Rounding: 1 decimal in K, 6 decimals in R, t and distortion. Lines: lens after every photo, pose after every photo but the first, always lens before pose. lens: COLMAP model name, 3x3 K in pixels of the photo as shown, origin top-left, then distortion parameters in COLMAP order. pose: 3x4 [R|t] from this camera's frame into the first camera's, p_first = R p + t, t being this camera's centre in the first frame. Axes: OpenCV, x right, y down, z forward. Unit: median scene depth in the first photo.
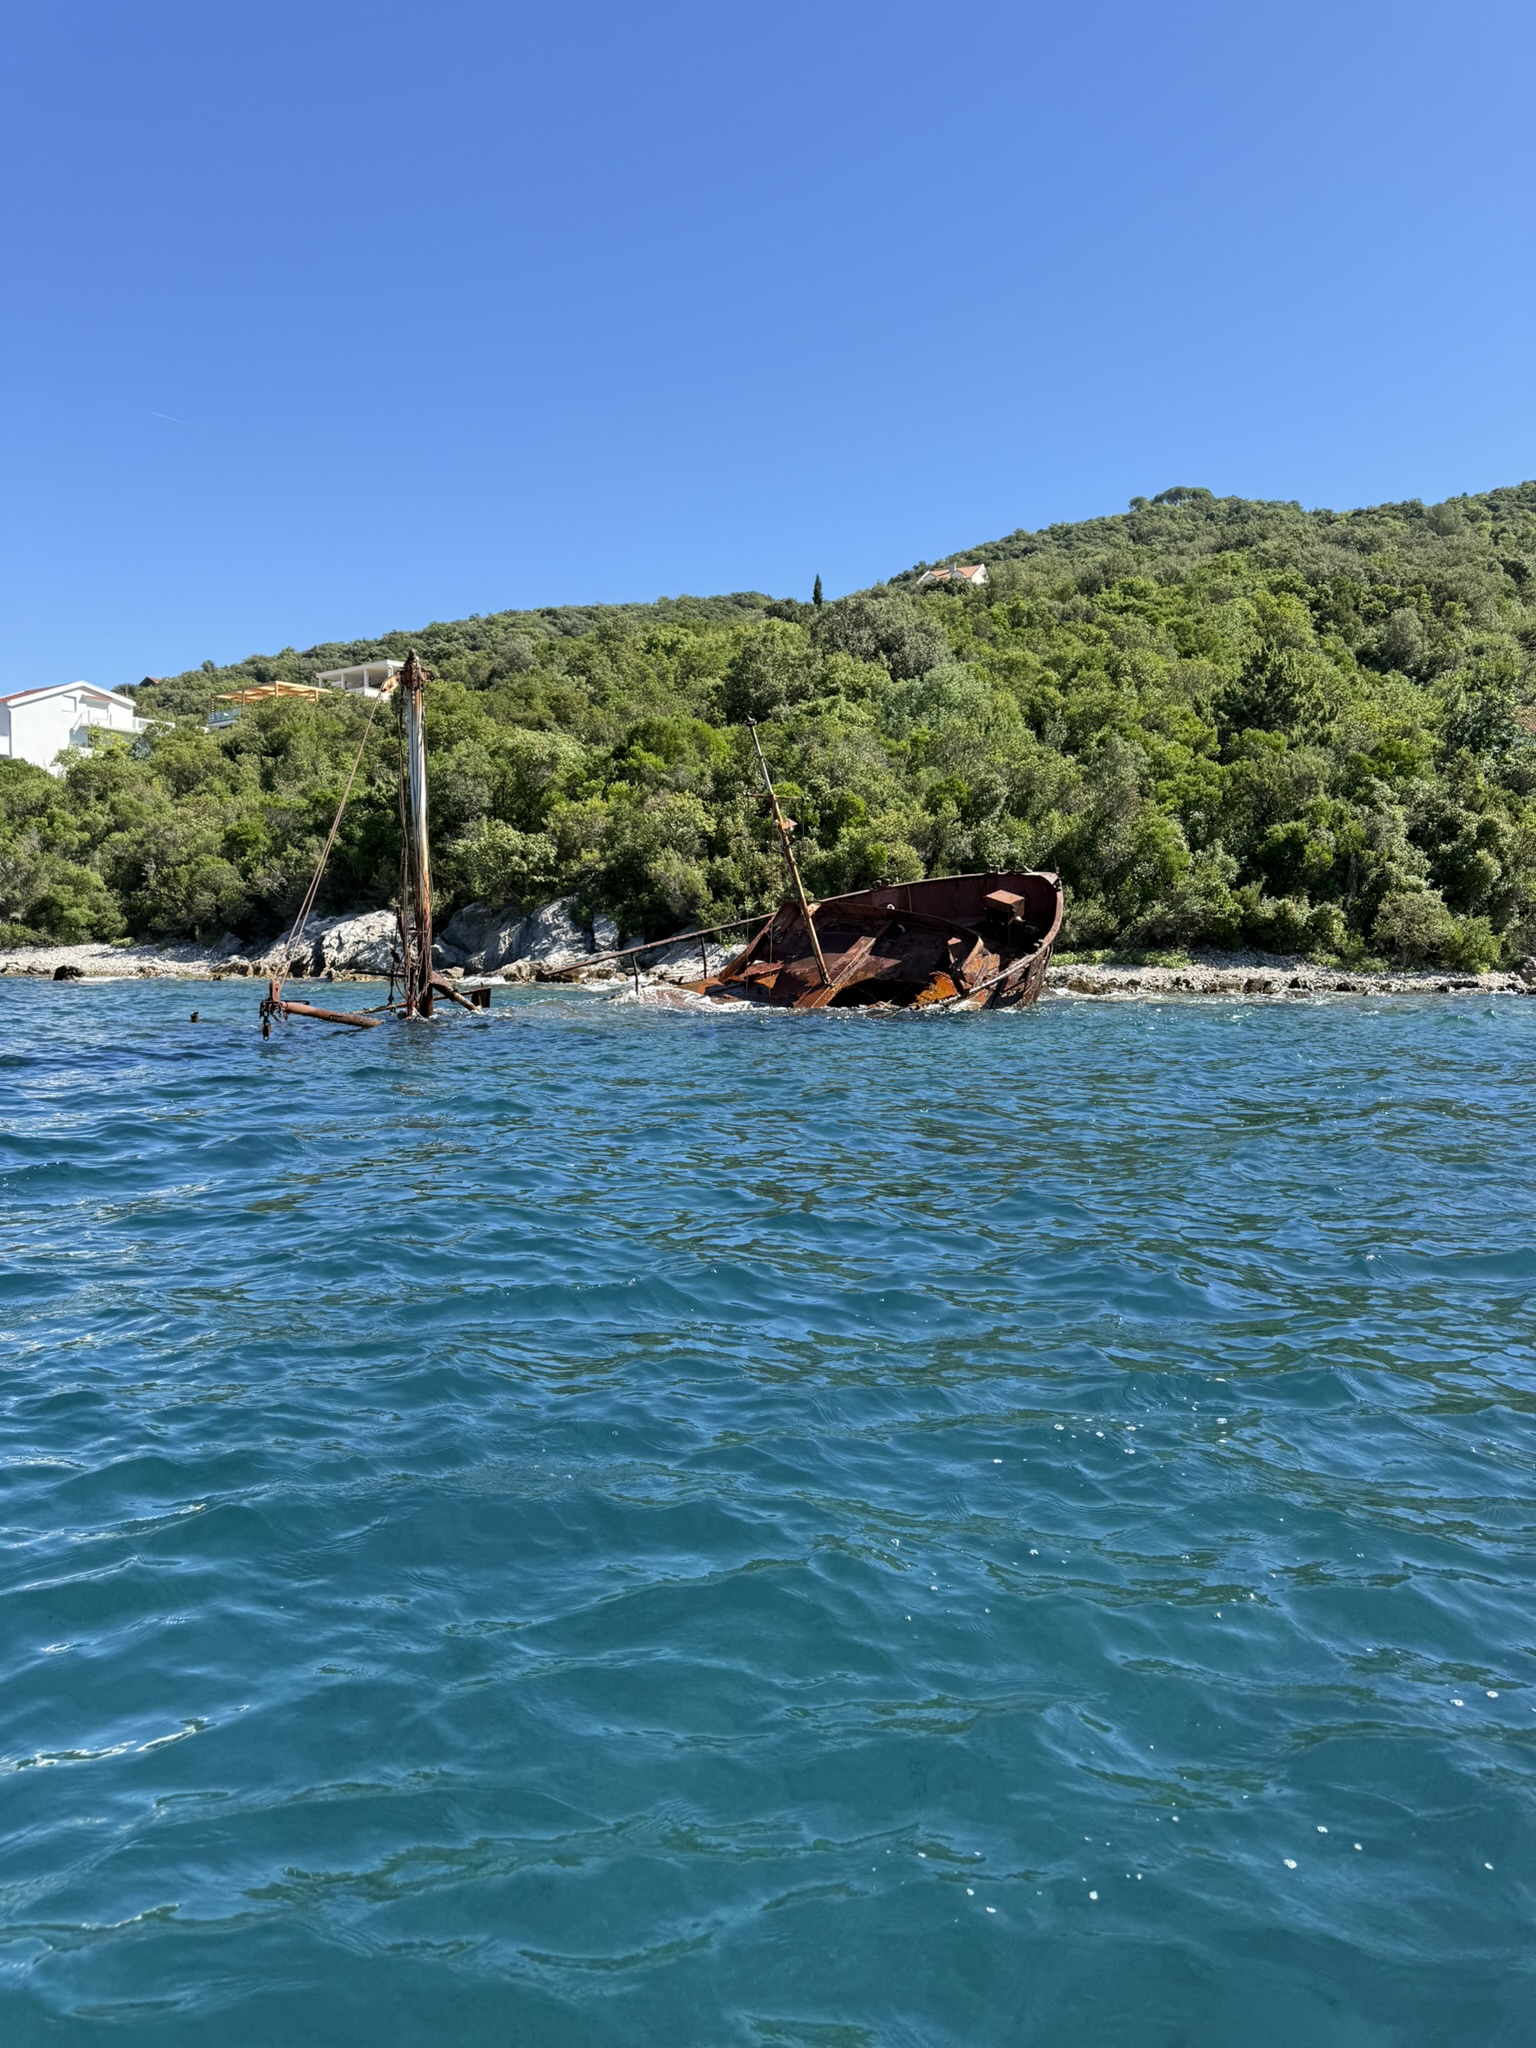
lens RADIAL K [[1459.1, 0, 805.9], [0, 1459.1, 1024.3], [0, 0, 1]] dist [0.155332, -0.301319]
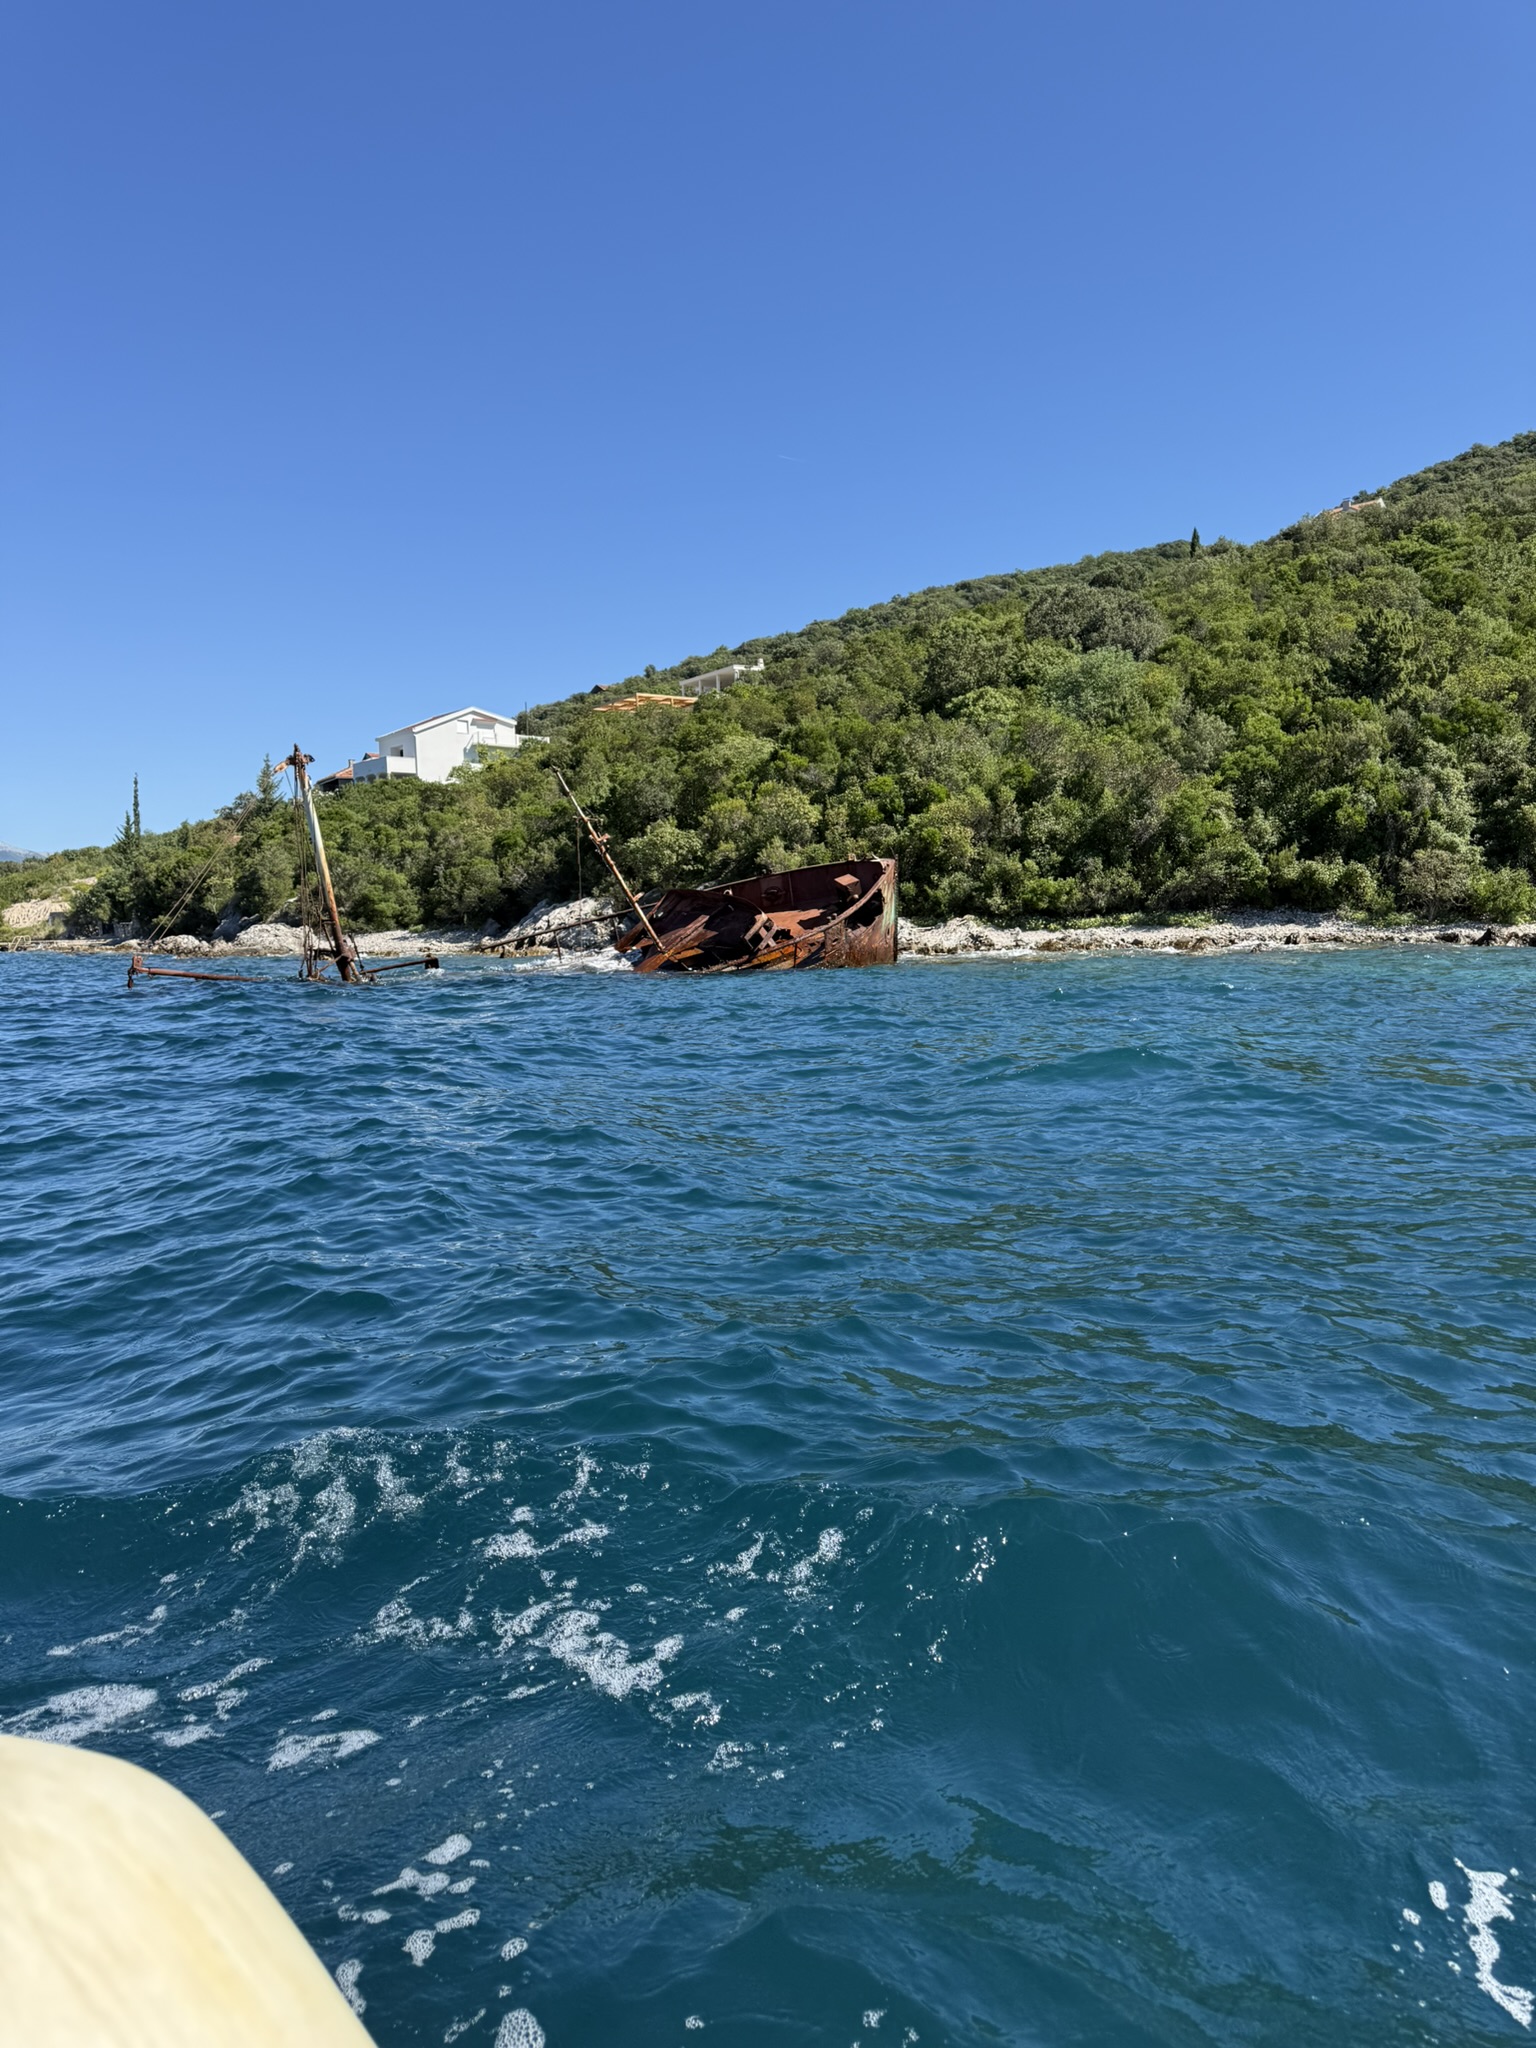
lens RADIAL K [[1459.1, 0, 805.9], [0, 1459.1, 1024.3], [0, 0, 1]] dist [0.155332, -0.301319]
pose [[0.956207, -0.007120, -0.292603, 0.254263], [0.013517, 0.999712, 0.019848, 0.007347], [0.292378, -0.022934, 0.956028, -0.127594]]
